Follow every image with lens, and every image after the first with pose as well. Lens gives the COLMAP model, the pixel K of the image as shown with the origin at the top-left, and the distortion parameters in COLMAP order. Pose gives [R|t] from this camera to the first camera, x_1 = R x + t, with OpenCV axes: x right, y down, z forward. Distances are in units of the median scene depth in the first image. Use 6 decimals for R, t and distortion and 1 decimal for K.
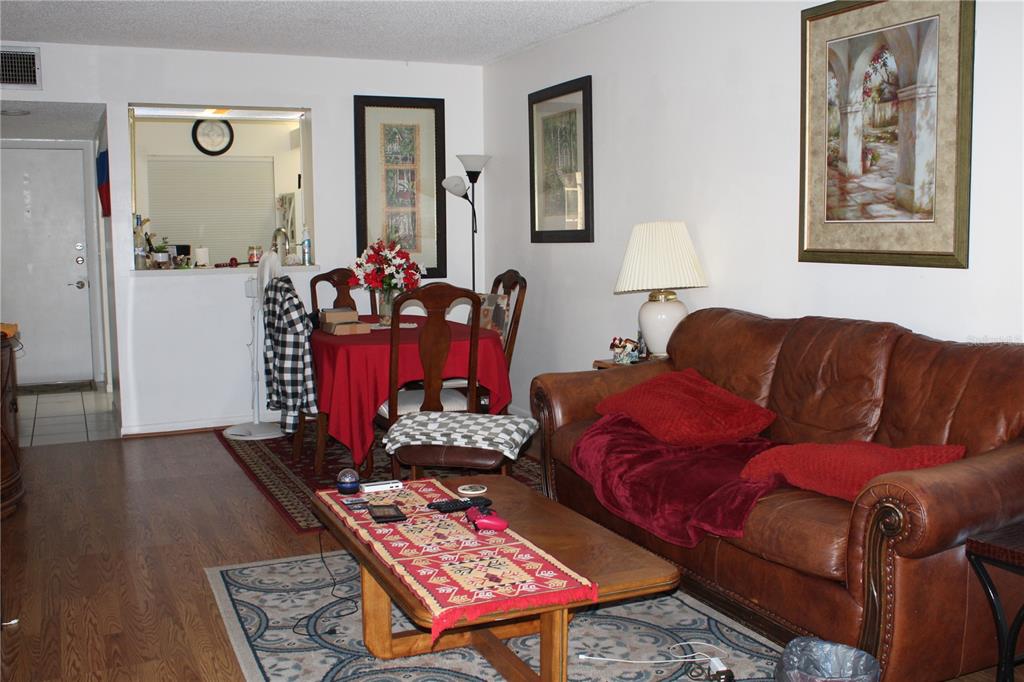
lens RADIAL K [[1026.9, 0, 511.3], [0, 1026.9, 338.5], [0, 0, 1]] dist [-0.055428, 0.000000]
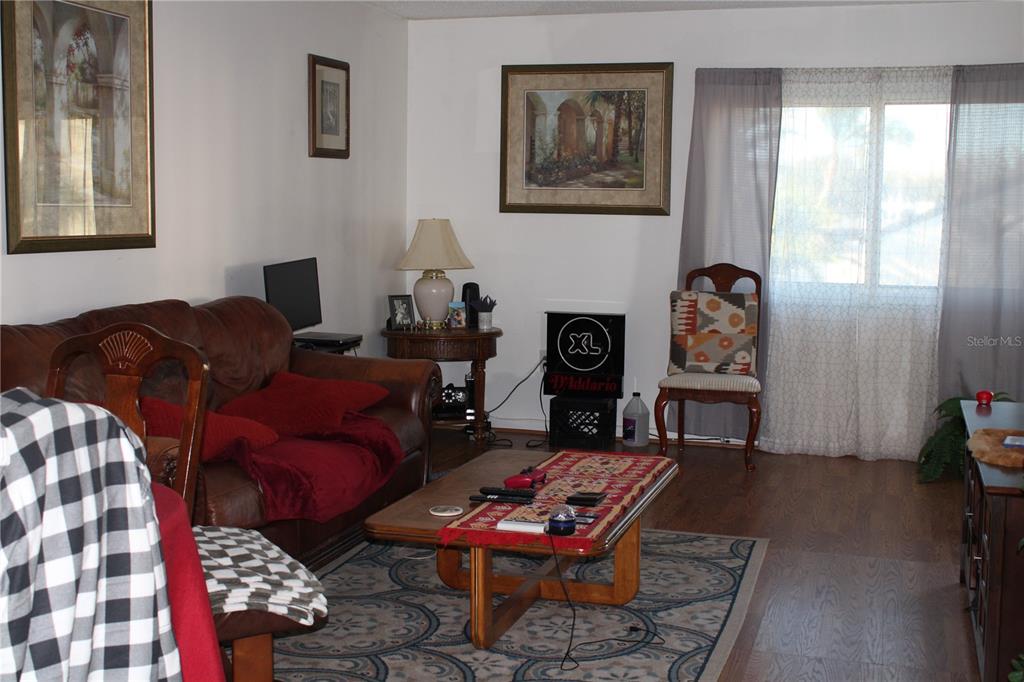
lens RADIAL K [[1284.2, 0, 511.7], [0, 1284.2, 340.7], [0, 0, 1]] dist [-0.004585, 0.000000]
pose [[-0.755882, -0.062596, 0.651708, -0.777081], [0.068315, 0.982445, 0.173597, -0.180195], [-0.651134, 0.175740, -0.738336, 1.732263]]
